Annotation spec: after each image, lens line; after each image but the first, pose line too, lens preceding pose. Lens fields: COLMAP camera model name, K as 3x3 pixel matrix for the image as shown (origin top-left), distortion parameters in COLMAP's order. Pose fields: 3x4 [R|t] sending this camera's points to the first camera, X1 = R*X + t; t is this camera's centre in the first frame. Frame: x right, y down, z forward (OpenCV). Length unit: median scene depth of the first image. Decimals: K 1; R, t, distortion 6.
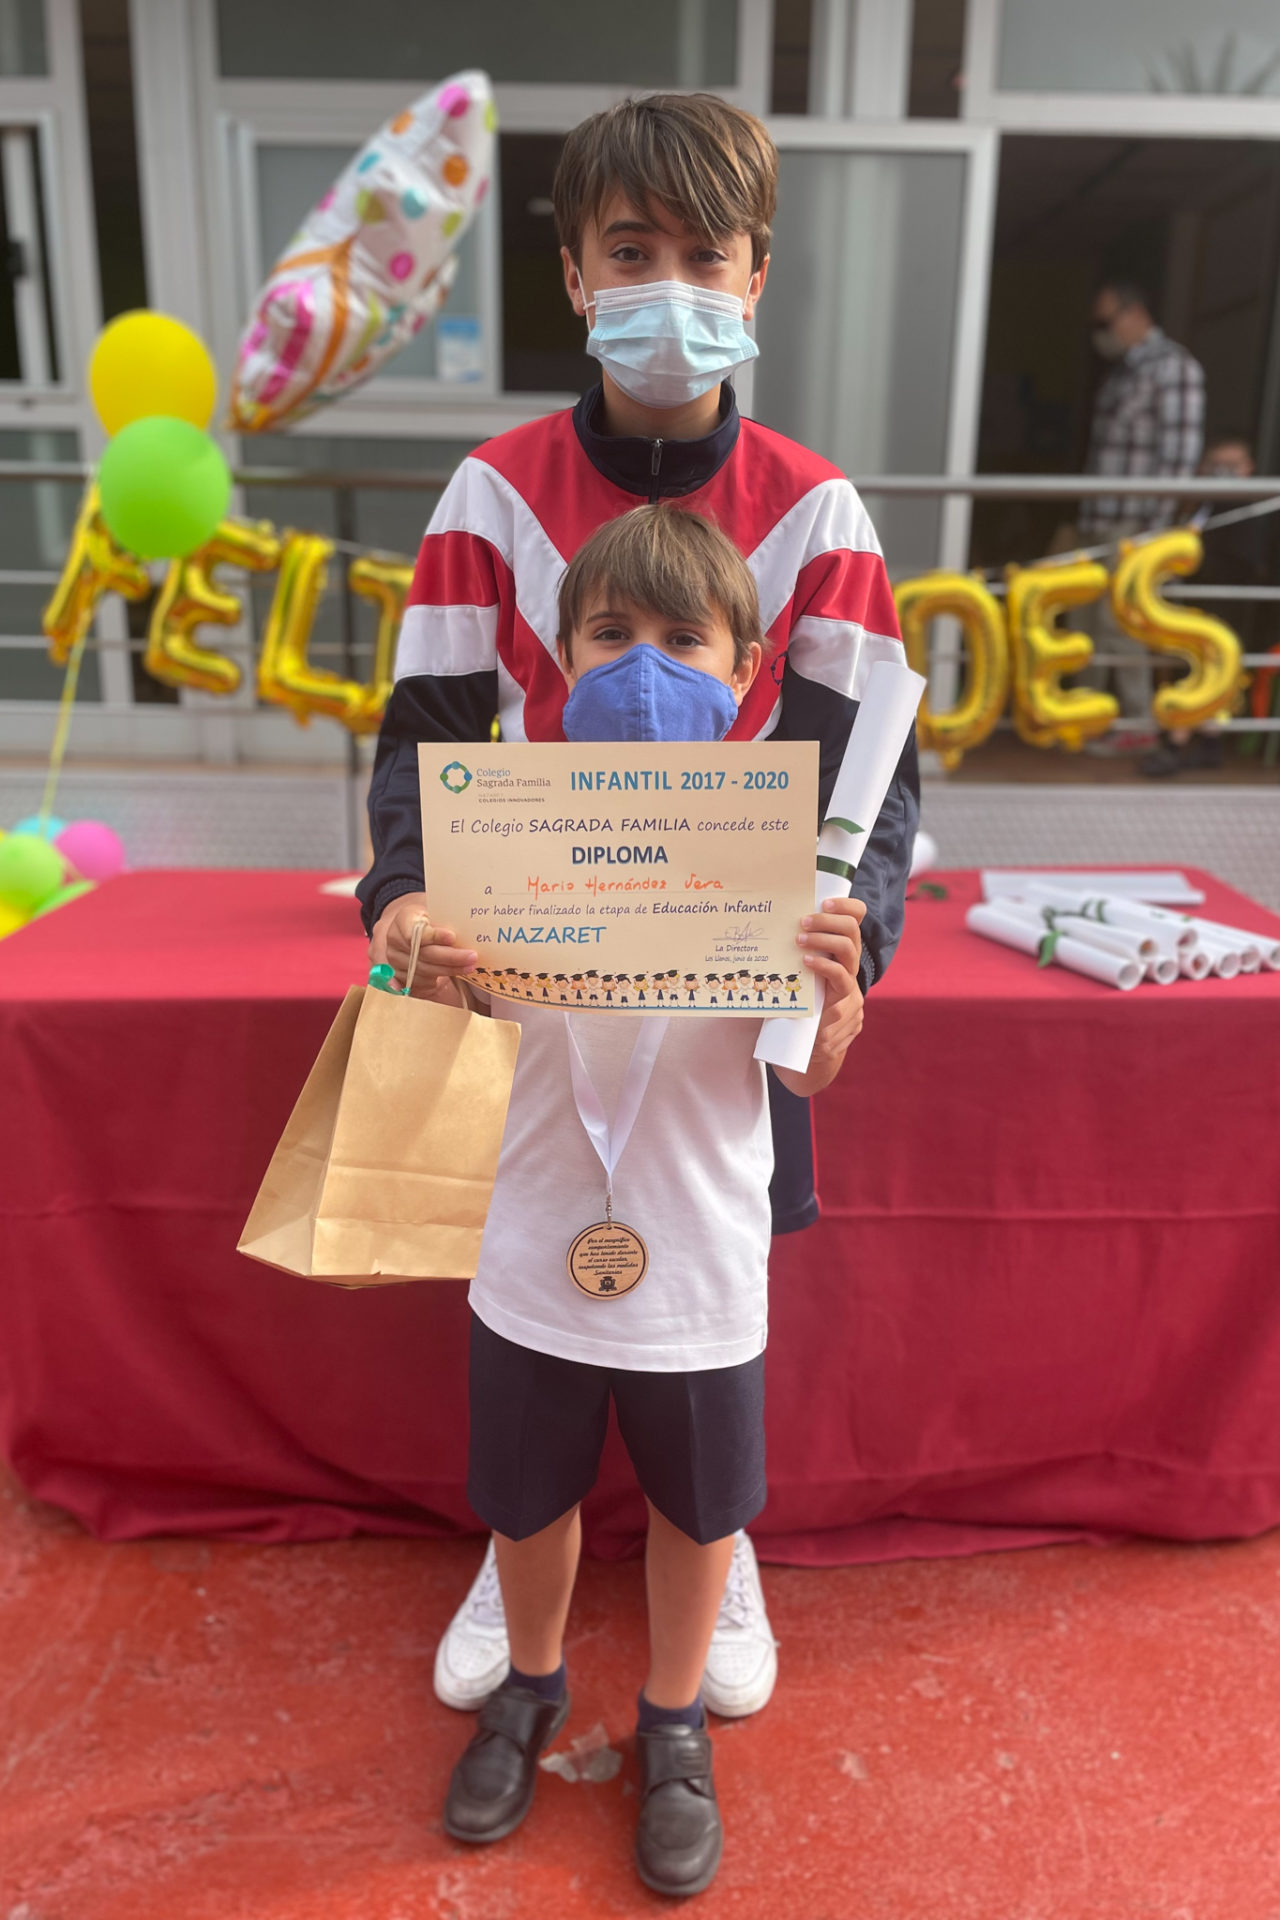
lens RADIAL K [[1444.2, 0, 643.7], [0, 1444.2, 947.1], [0, 0, 1]] dist [0.079166, -0.108402]
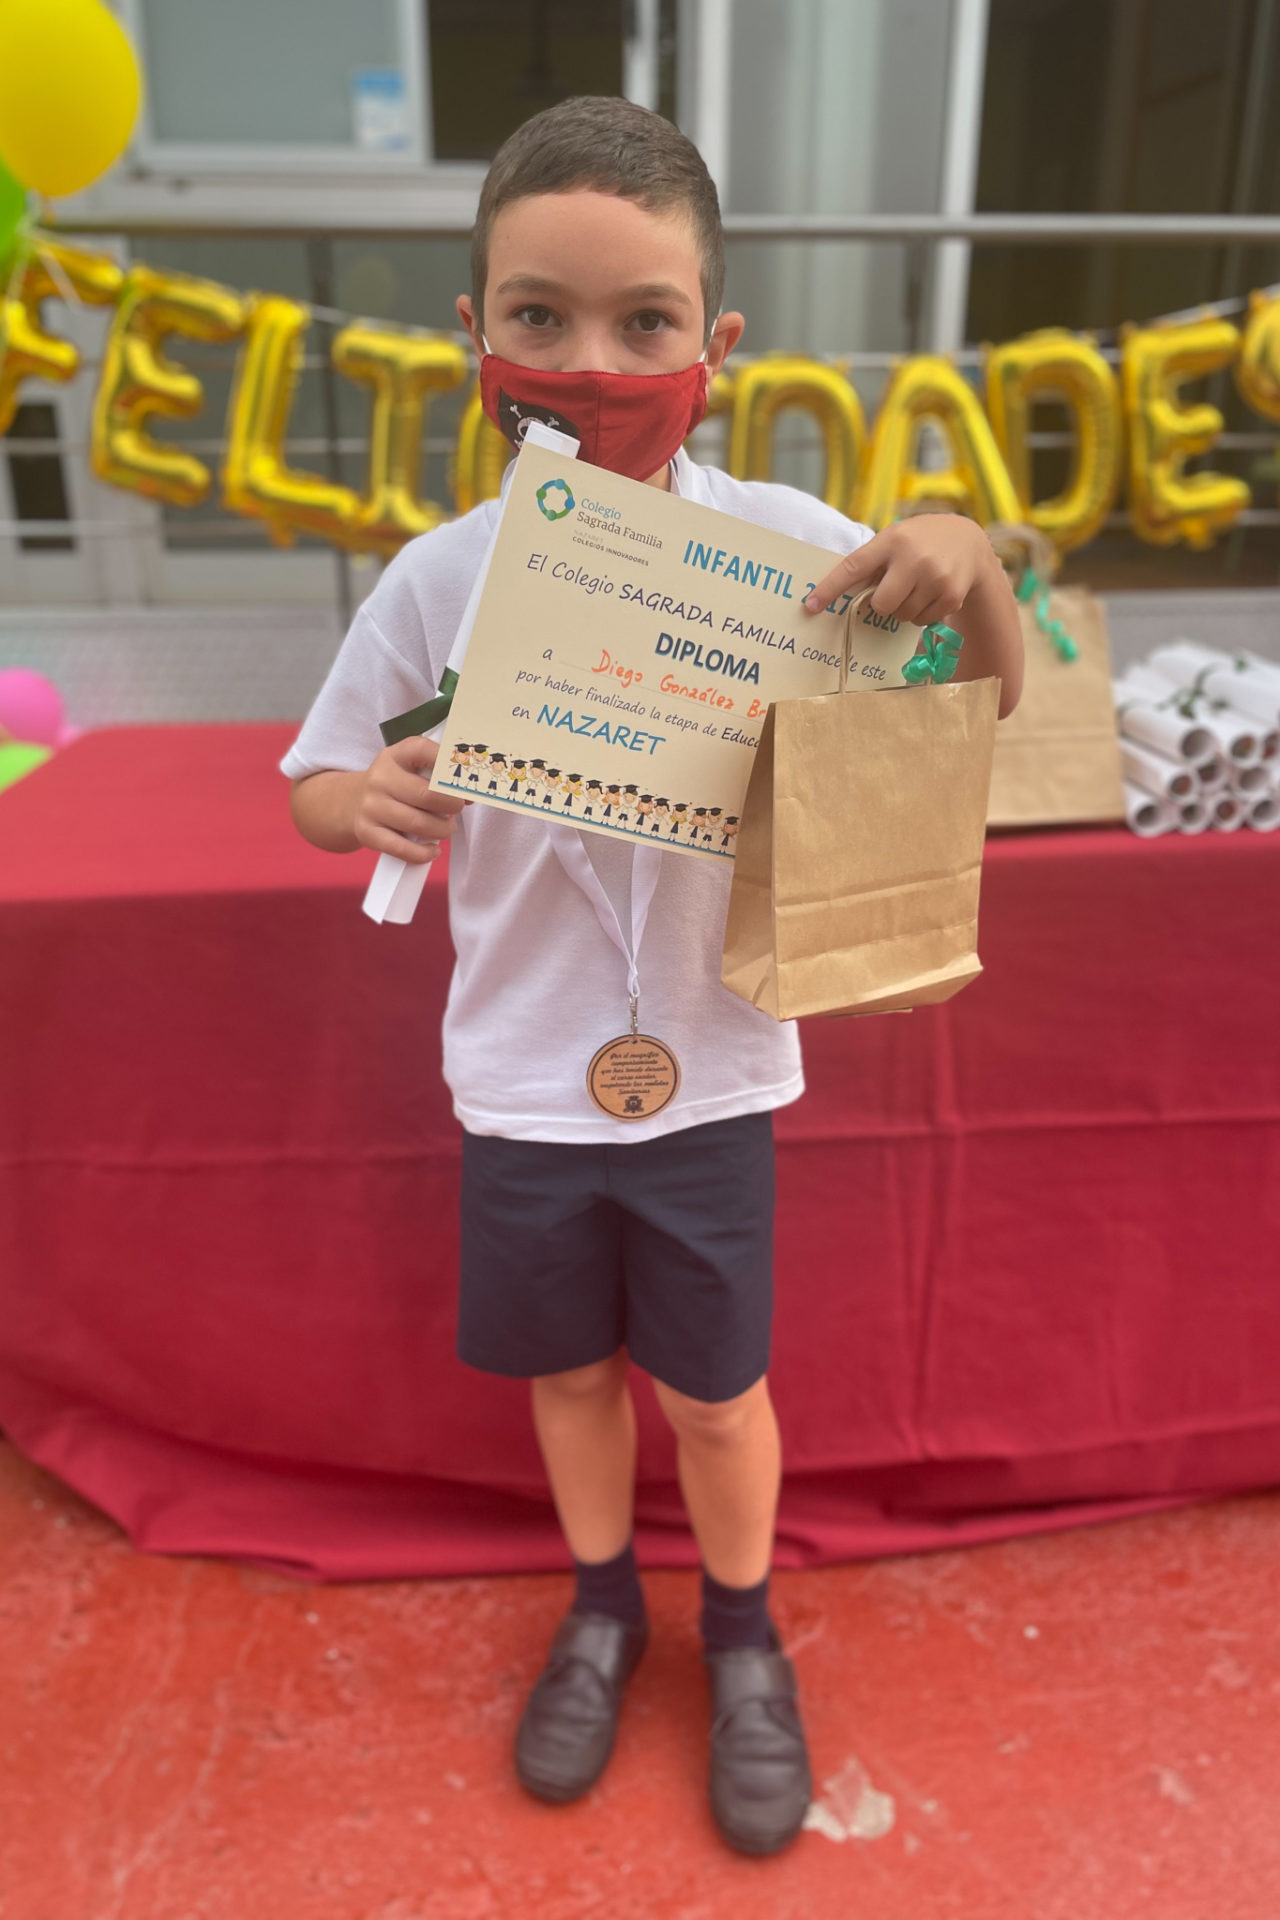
lens RADIAL K [[1444.2, 0, 641.1], [0, 1444.2, 960.0], [0, 0, 1]] dist [0.079166, -0.108402]
pose [[0.995945, -0.047027, 0.076699, -0.178435], [0.038743, 0.993598, 0.106126, 0.002397], [-0.081198, -0.102724, 0.991390, 0.240146]]
